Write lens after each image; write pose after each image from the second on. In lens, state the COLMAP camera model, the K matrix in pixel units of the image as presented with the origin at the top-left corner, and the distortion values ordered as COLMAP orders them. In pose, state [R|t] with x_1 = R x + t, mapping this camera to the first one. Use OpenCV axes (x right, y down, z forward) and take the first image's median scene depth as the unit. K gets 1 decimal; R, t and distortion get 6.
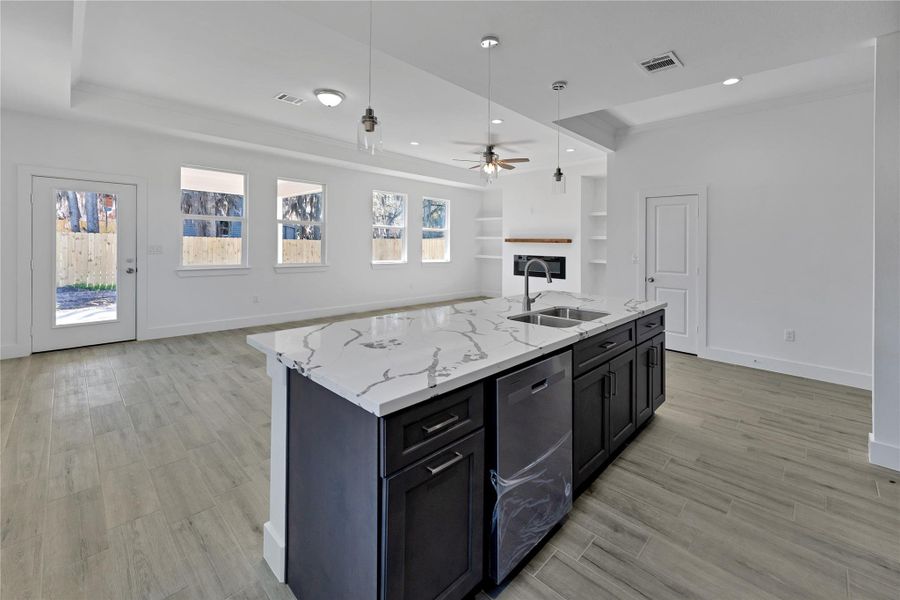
lens RADIAL K [[379.1, 0, 454.9], [0, 379.1, 248.0], [0, 0, 1]] dist [0.001909, 0.000229]
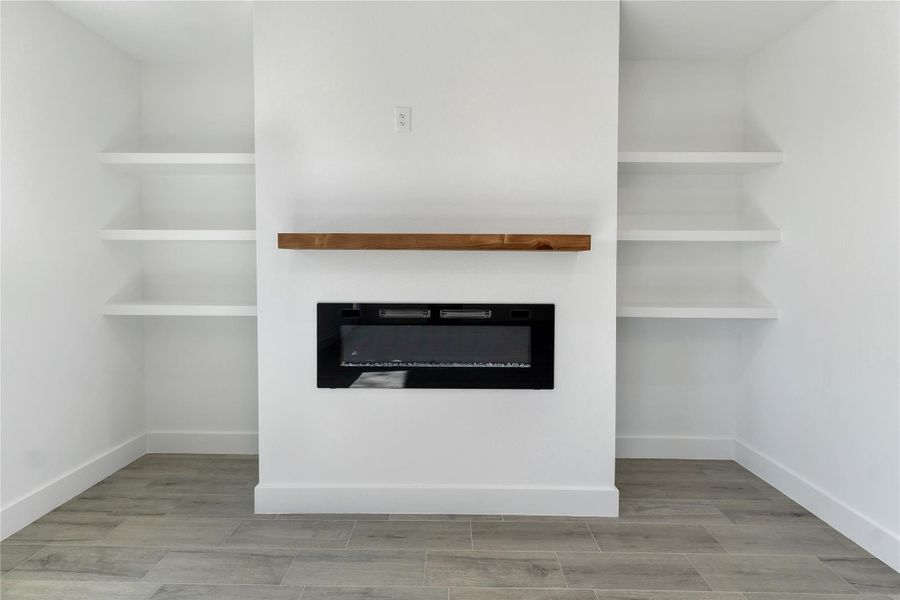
lens RADIAL K [[406.4, 0, 453.9], [0, 406.4, 280.1], [0, 0, 1]] dist [-0.000089, -0.000011]
pose [[0.739511, -0.032079, 0.672380, 0.146578], [0.018265, 0.999452, 0.027594, -0.006266], [-0.672897, -0.008125, 0.739692, 2.329451]]
